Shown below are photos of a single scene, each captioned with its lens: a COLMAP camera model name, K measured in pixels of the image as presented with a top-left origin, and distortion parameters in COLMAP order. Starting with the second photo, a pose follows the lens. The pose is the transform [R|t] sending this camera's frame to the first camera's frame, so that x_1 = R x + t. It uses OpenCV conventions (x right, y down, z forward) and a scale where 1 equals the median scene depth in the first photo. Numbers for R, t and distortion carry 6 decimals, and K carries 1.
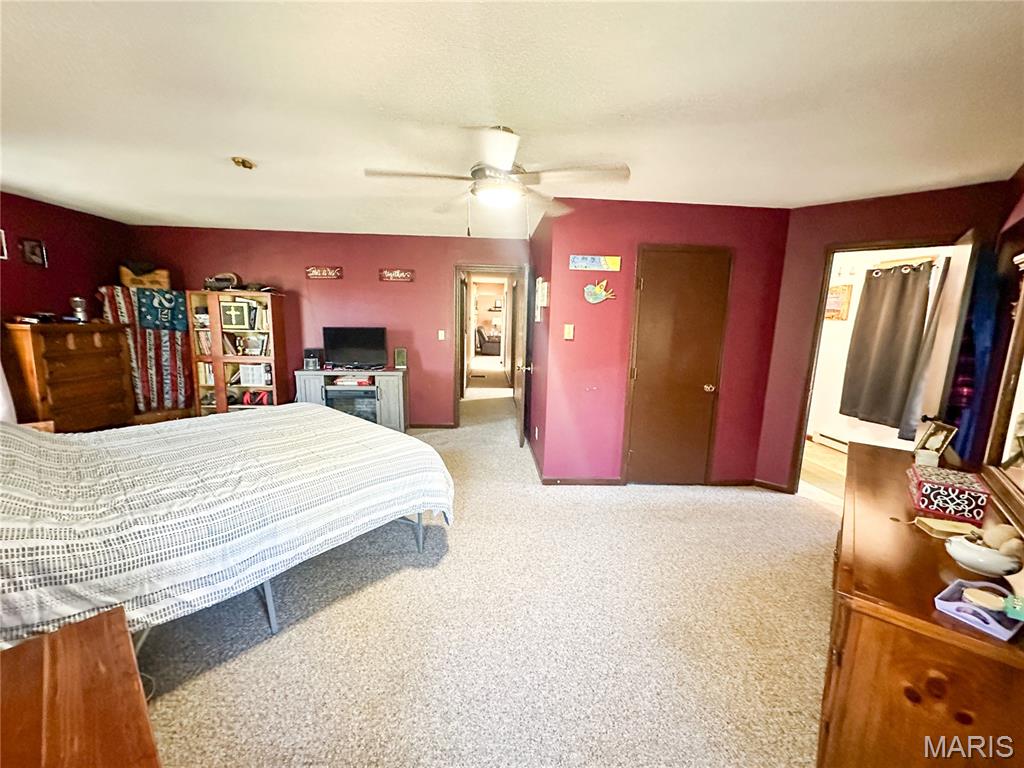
lens RADIAL K [[408.4, 0, 513.6], [0, 408.4, 383.6], [0, 0, 1]] dist [0.000205, 0.000131]
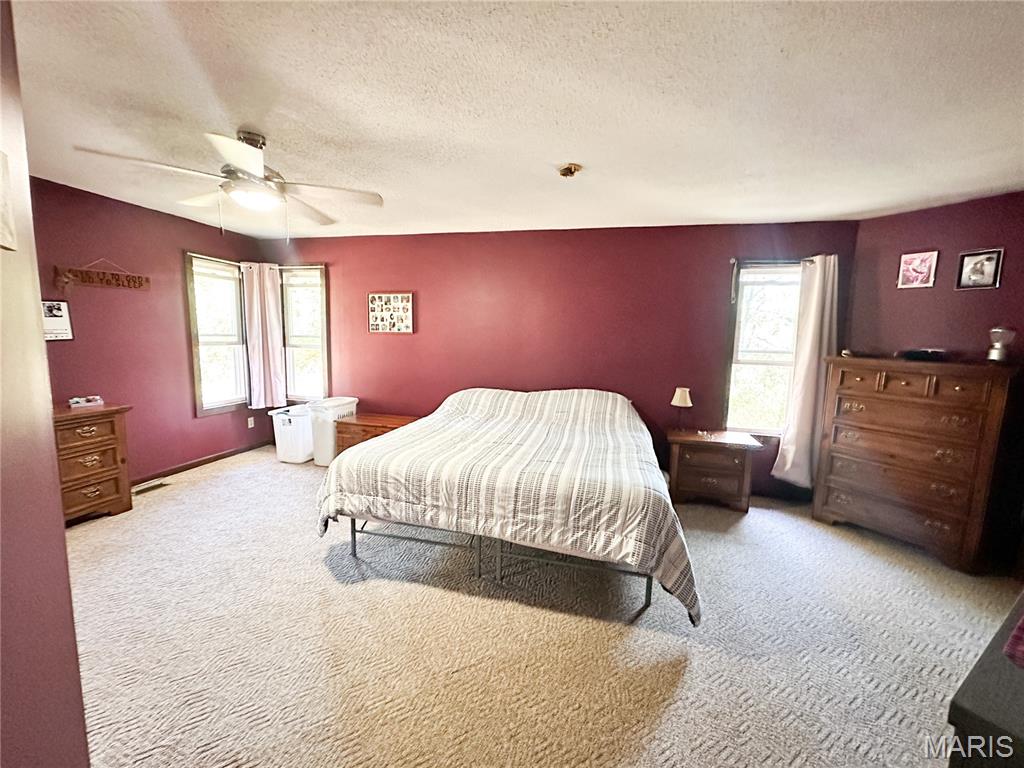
lens RADIAL K [[408.4, 0, 511.4], [0, 408.4, 382.8], [0, 0, 1]] dist [0.000205, 0.000131]
pose [[-0.893158, 0.004033, -0.449724, -0.064121], [-0.120864, 0.961022, 0.248655, -0.189483], [0.433197, 0.276443, -0.857857, 1.223267]]
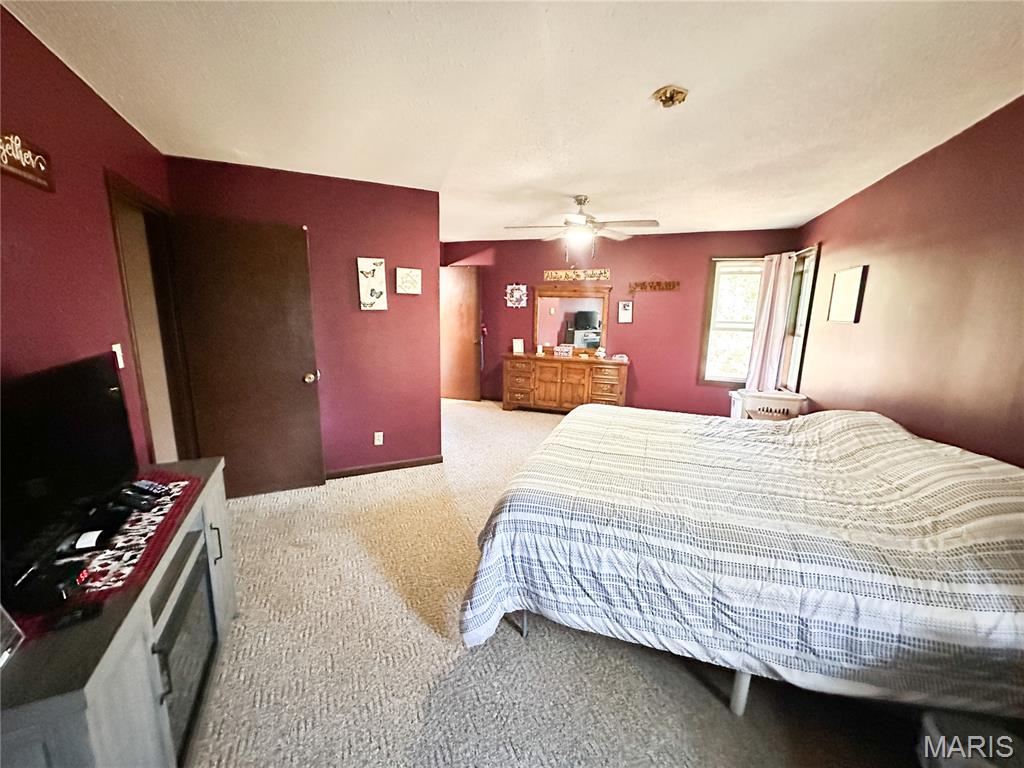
lens RADIAL K [[408.4, 0, 510.8], [0, 408.4, 383.4], [0, 0, 1]] dist [0.000205, 0.000131]
pose [[-0.343160, -0.203941, 0.916870, -0.827986], [0.125244, 0.957492, 0.259852, -0.188502], [-0.930890, 0.204003, -0.303030, 1.014707]]
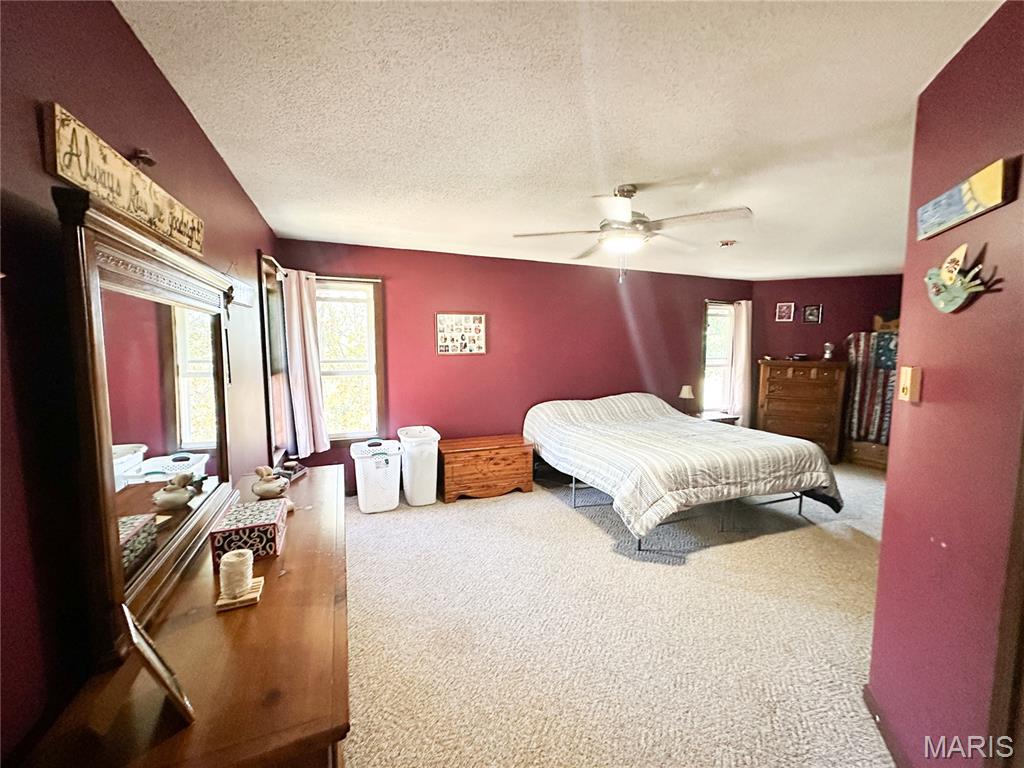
lens RADIAL K [[408.4, 0, 510.2], [0, 408.4, 385.0], [0, 0, 1]] dist [0.000205, 0.000131]
pose [[-0.473443, 0.056706, -0.878997, 0.610796], [-0.159056, 0.976017, 0.148635, -0.106050], [0.866344, 0.210180, -0.453069, 0.714783]]
